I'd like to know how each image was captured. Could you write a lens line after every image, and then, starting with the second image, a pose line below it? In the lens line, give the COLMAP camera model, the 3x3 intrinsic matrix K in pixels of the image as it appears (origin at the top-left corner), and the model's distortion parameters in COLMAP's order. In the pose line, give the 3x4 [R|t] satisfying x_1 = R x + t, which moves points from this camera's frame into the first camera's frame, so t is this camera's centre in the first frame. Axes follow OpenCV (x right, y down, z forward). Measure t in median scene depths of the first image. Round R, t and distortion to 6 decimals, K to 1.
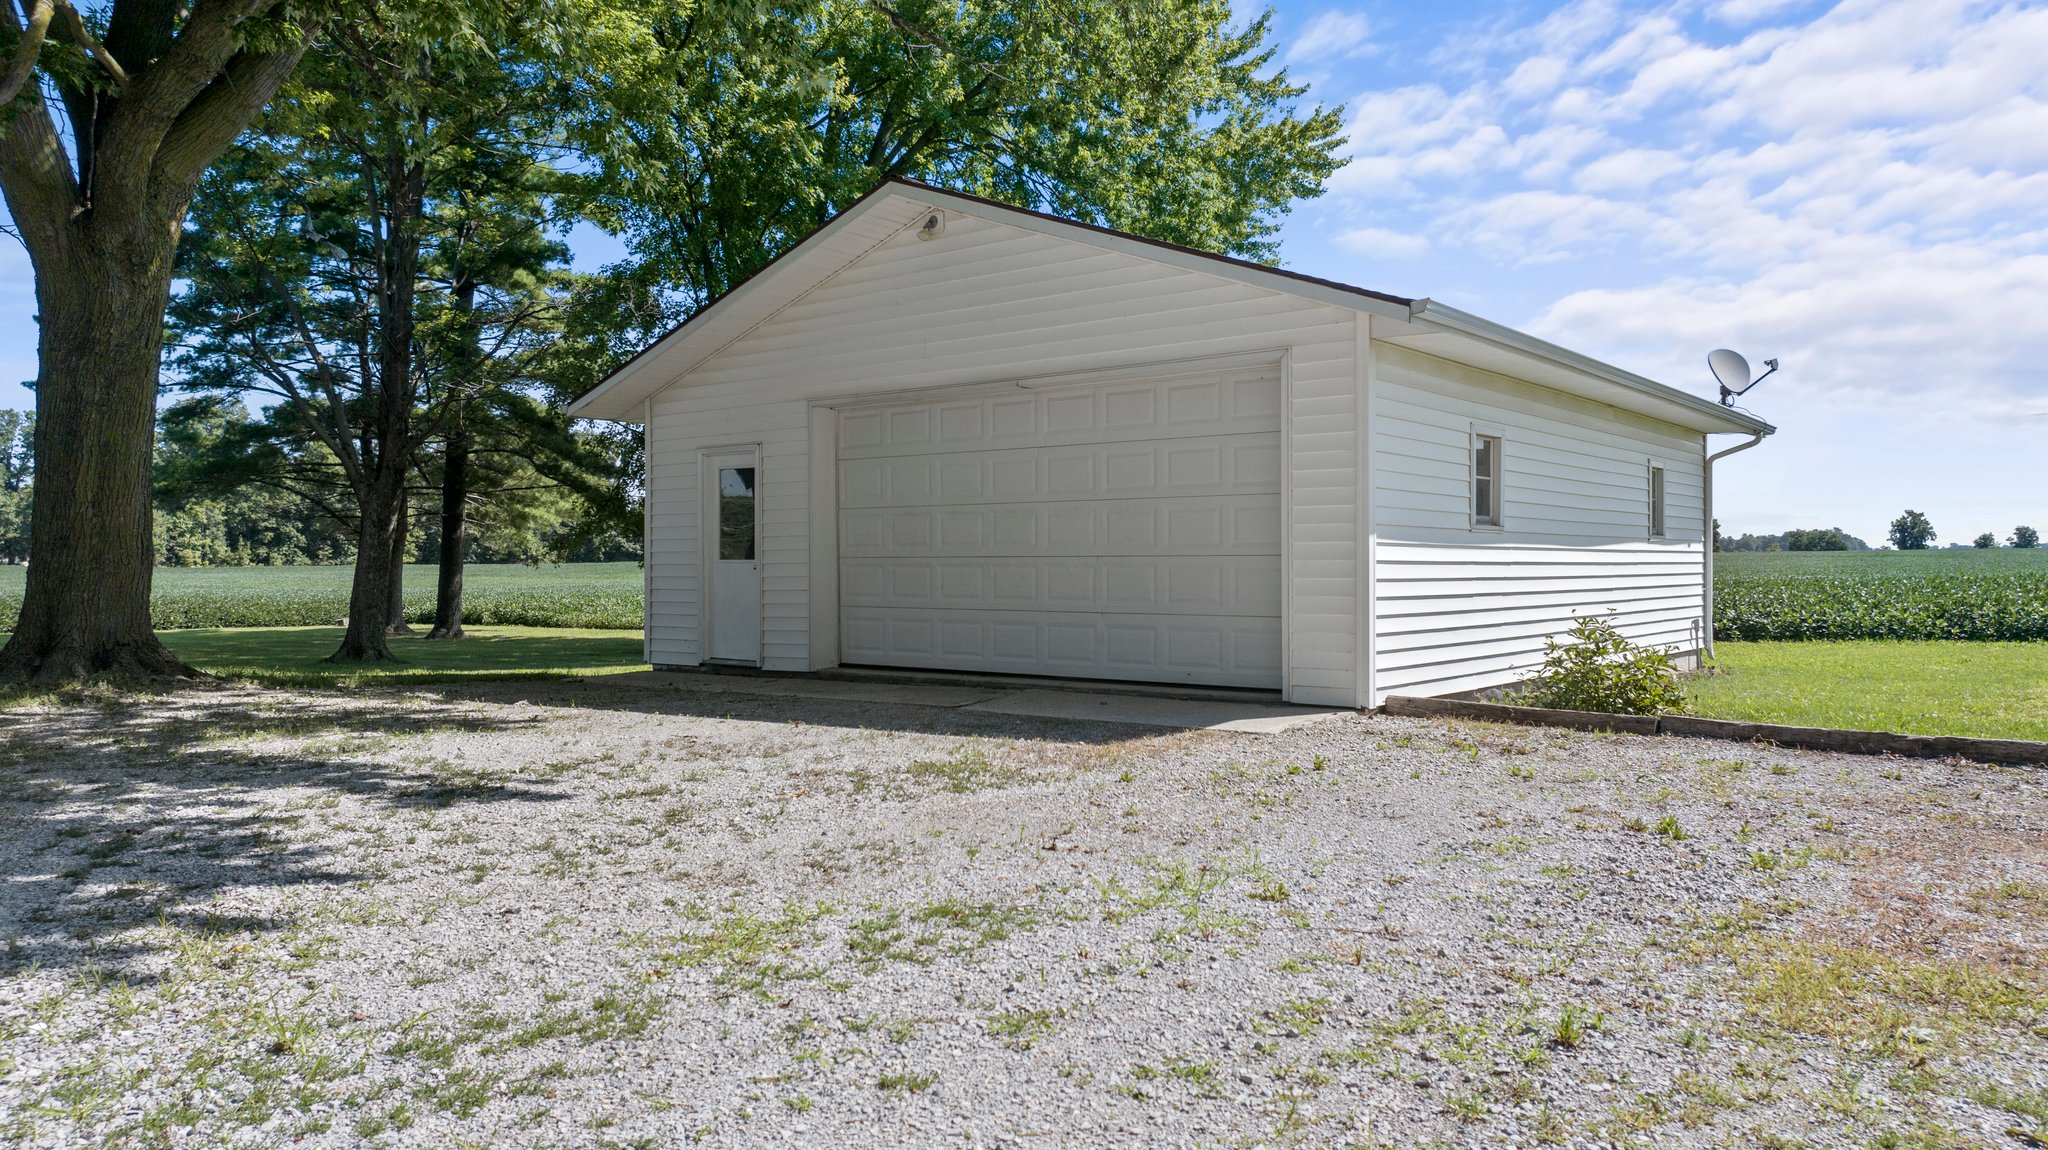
lens RADIAL K [[1430.4, 0, 1030.1], [0, 1430.4, 567.1], [0, 0, 1]] dist [-0.015406, -0.001316]
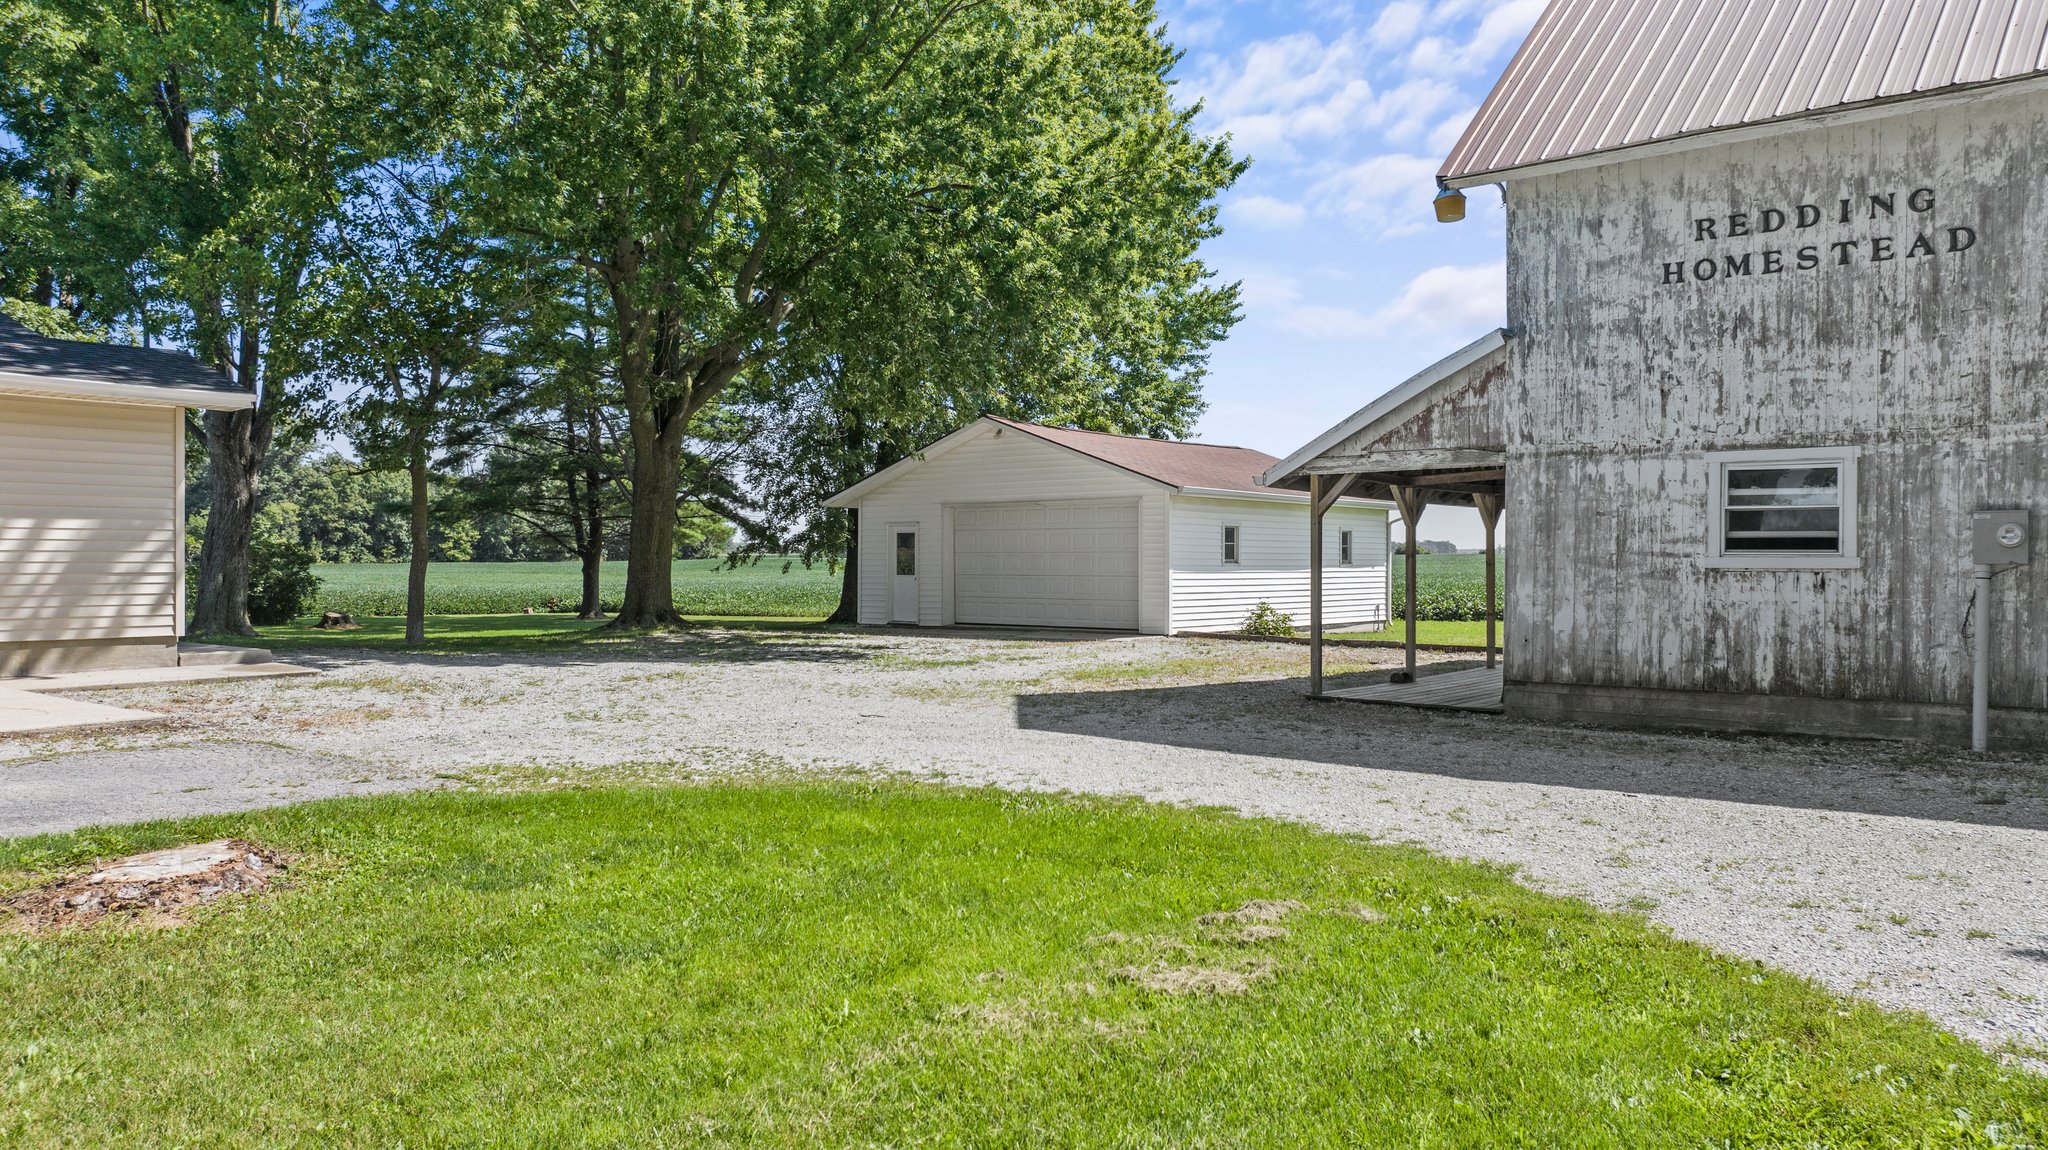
lens RADIAL K [[1459.3, 0, 1038.6], [0, 1459.3, 567.8], [0, 0, 1]] dist [-0.055861, 0.078094]
pose [[0.999996, 0.001064, -0.002772, 0.000888], [-0.001053, 0.999992, 0.003787, -0.013349], [0.002776, -0.003784, 0.999989, -0.640694]]
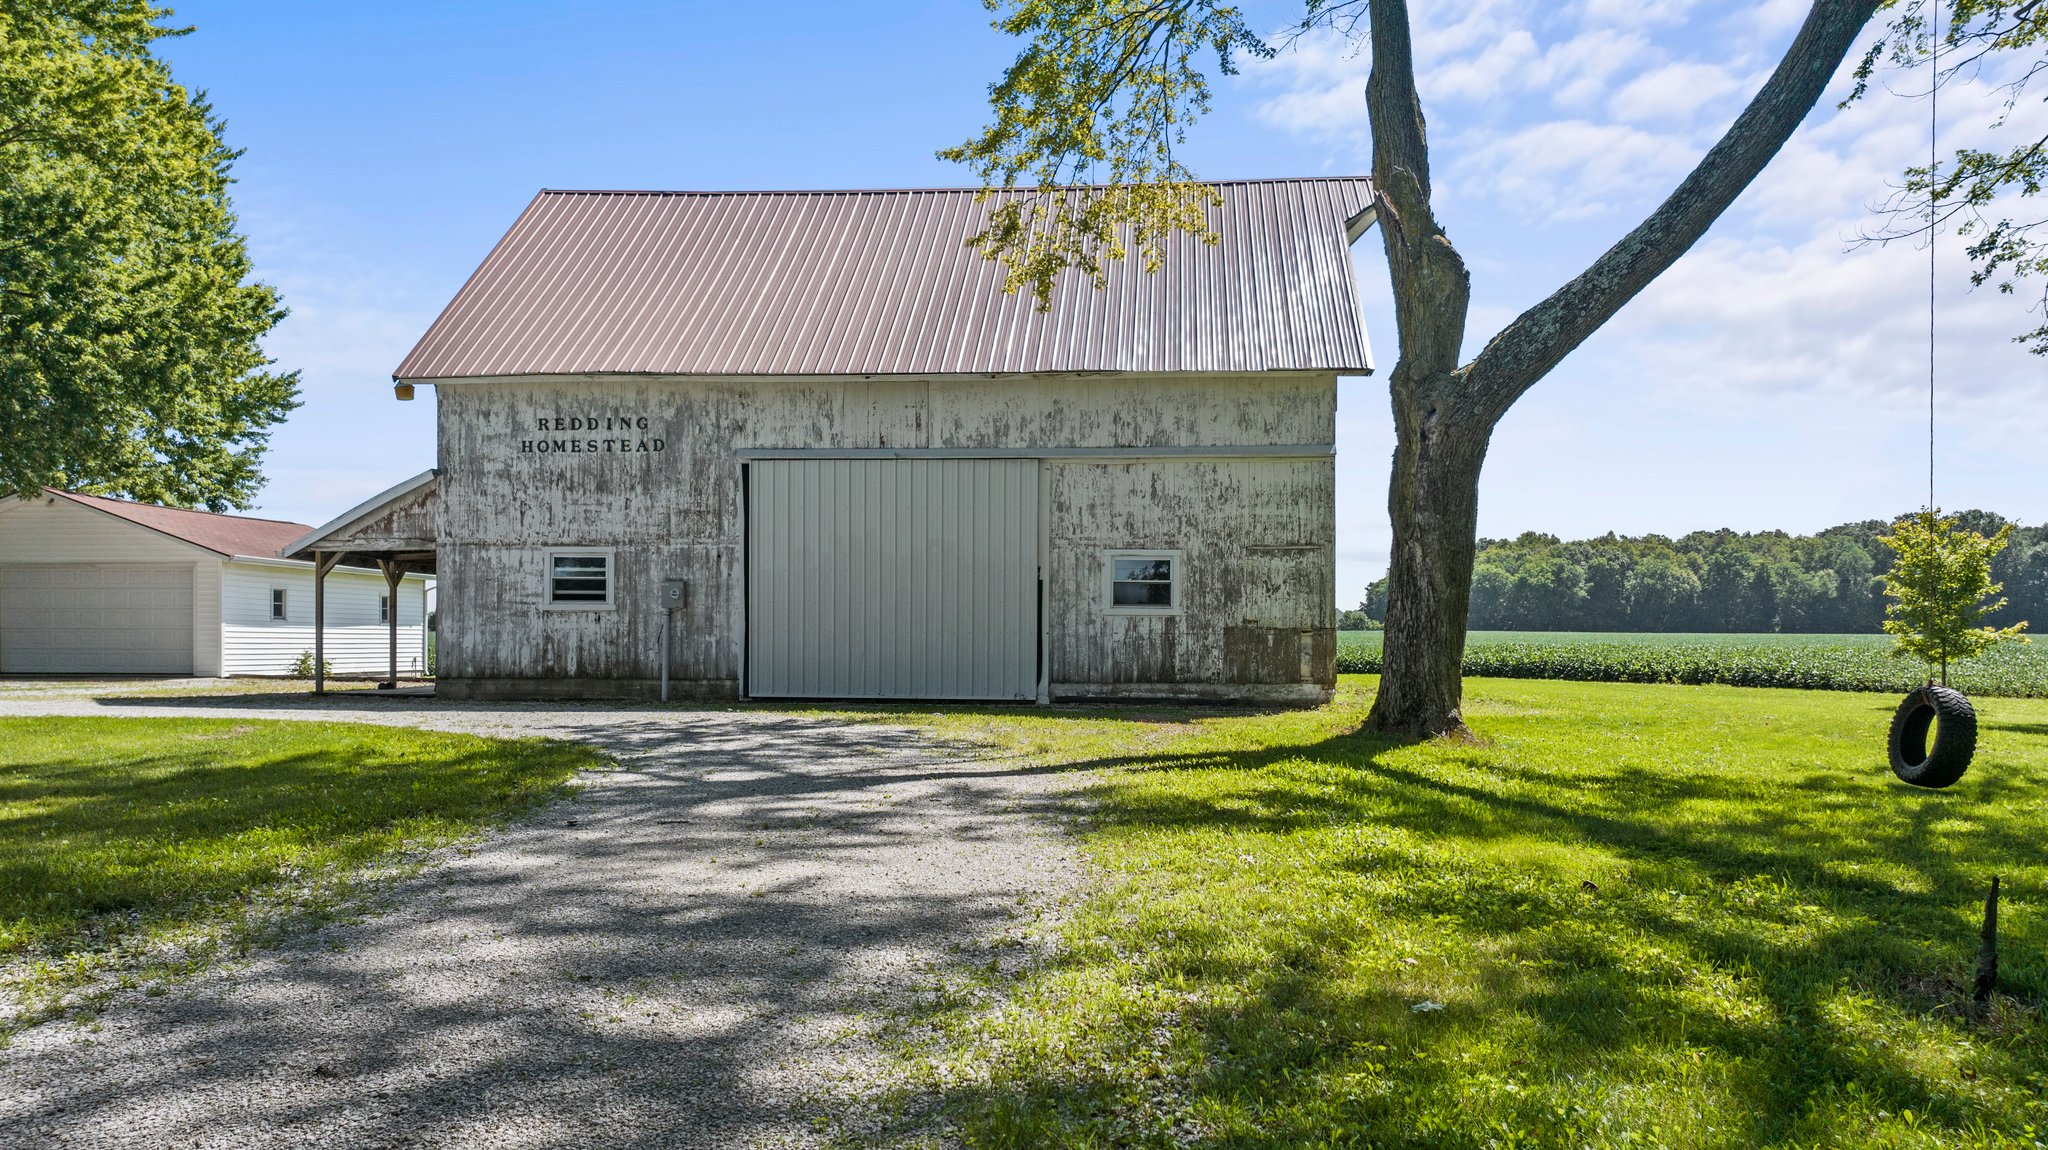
lens RADIAL K [[1496.5, 0, 1018.8], [0, 1496.5, 648.3], [0, 0, 1]] dist [-0.008354, 0.003069]
pose [[0.843015, 0.002095, 0.537886, -0.022019], [-0.004369, 0.999986, 0.002953, 0.006506], [-0.537872, -0.004840, 0.843013, -1.059685]]
